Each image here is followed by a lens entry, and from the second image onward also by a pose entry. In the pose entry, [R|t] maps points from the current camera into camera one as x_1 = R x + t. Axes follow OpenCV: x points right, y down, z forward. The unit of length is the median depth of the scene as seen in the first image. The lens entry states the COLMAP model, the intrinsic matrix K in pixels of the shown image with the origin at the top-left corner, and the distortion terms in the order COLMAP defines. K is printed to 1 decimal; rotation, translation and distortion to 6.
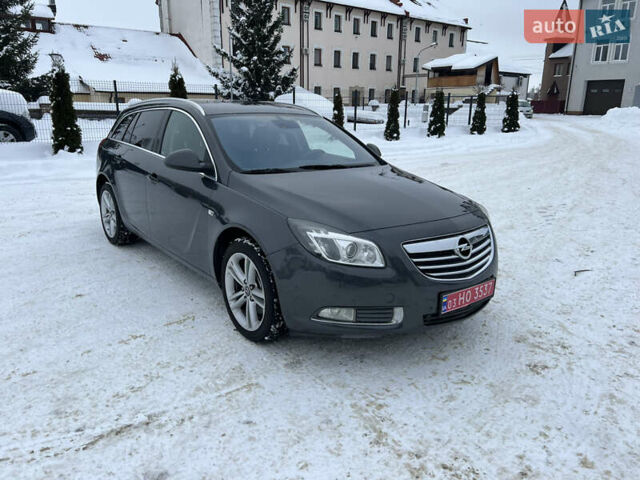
lens RADIAL K [[474.9, 0, 315.7], [0, 474.9, 236.4], [0, 0, 1]] dist [0.053711, -0.054712]
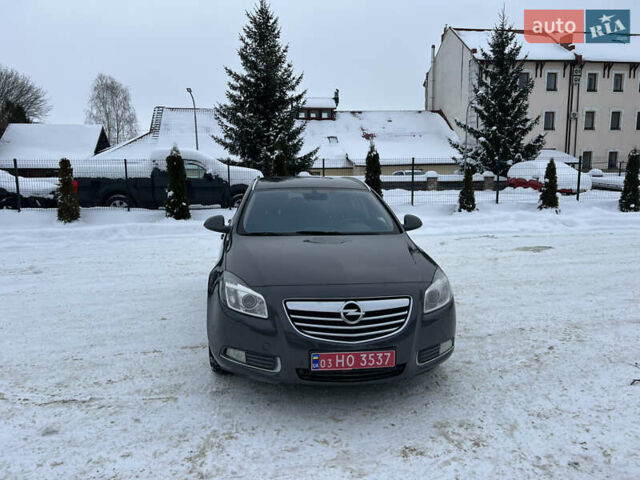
lens RADIAL K [[473.3, 0, 322.7], [0, 473.3, 240.1], [0, 0, 1]] dist [0.057915, -0.060575]
pose [[0.860239, 0.052695, -0.507160, 0.545878], [-0.118255, 0.988144, -0.097913, -0.017633], [0.495988, 0.144203, 0.856272, 0.033736]]
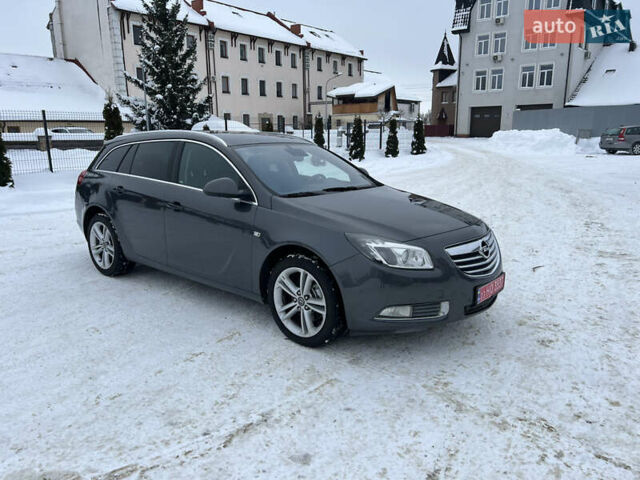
lens RADIAL K [[473.0, 0, 319.8], [0, 473.0, 238.2], [0, 0, 1]] dist [0.057948, -0.061105]
pose [[0.978539, -0.059128, 0.197399, -0.239077], [0.068142, 0.996906, -0.039186, 0.010383], [-0.194471, 0.051796, 0.979540, -0.078046]]
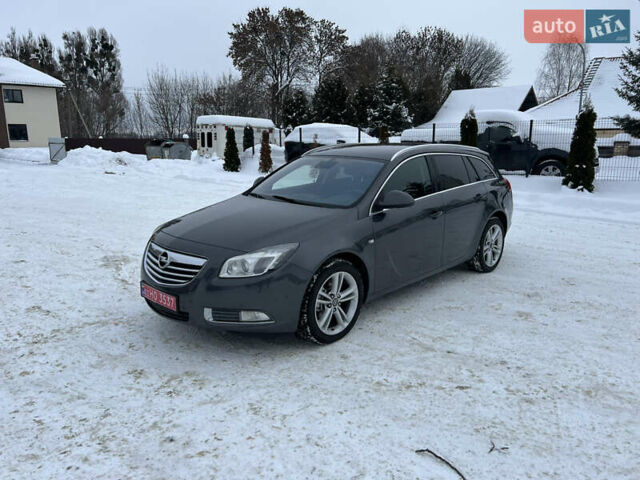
lens RADIAL K [[474.4, 0, 320.0], [0, 474.4, 240.0], [0, 0, 1]] dist [0.055583, -0.057208]
pose [[0.136683, 0.196080, -0.971015, 1.136095], [-0.254650, 0.954229, 0.156845, -0.238141], [0.957325, 0.225831, 0.180358, 0.814809]]
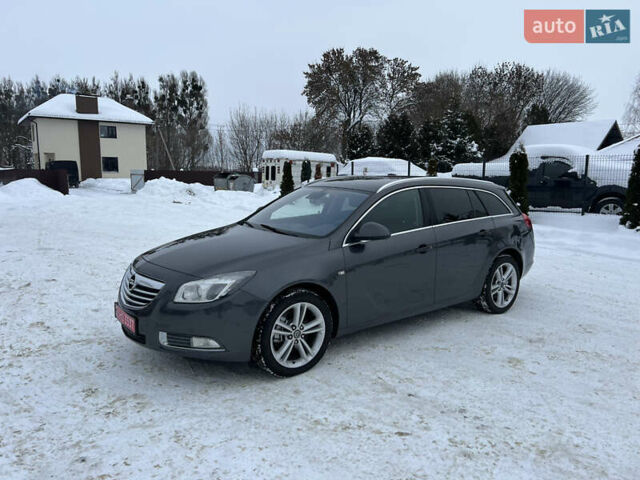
lens RADIAL K [[474.2, 0, 323.6], [0, 474.2, 239.6], [0, 0, 1]] dist [0.059325, -0.063972]
pose [[-0.010943, 0.129110, -0.991570, 1.139651], [-0.269783, 0.954475, 0.127257, -0.286373], [0.962859, 0.268901, 0.024387, 1.020990]]
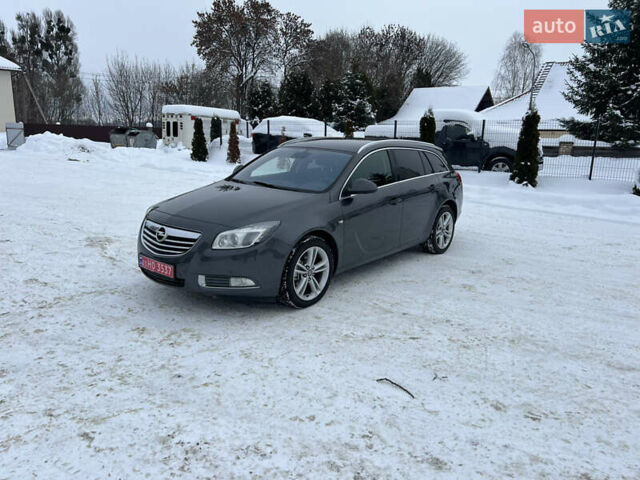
lens RADIAL K [[473.0, 0, 319.8], [0, 473.0, 238.2], [0, 0, 1]] dist [0.057948, -0.061105]
pose [[0.209900, 0.208384, -0.955258, 1.287916], [-0.276913, 0.949689, 0.146323, -0.223269], [0.937689, 0.233810, 0.257044, 0.761858]]
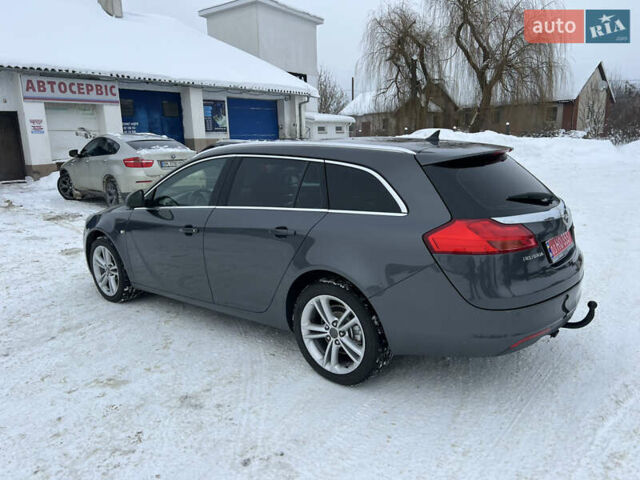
lens RADIAL K [[473.0, 0, 319.8], [0, 473.0, 238.2], [0, 0, 1]] dist [0.057948, -0.061105]
pose [[-0.975033, 0.059768, -0.213867, -0.022498], [-0.040591, 0.898901, 0.436267, -0.594638], [0.218320, 0.434055, -0.874032, 2.171648]]
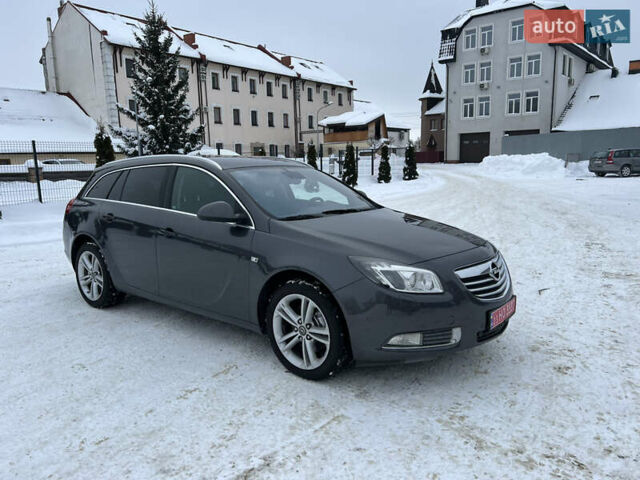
lens RADIAL K [[473.0, 0, 319.8], [0, 473.0, 238.2], [0, 0, 1]] dist [0.057948, -0.061105]
pose [[0.974315, -0.065022, 0.215597, -0.244422], [0.087256, 0.991621, -0.095260, 0.012380], [-0.207596, 0.111625, 0.971825, -0.031592]]
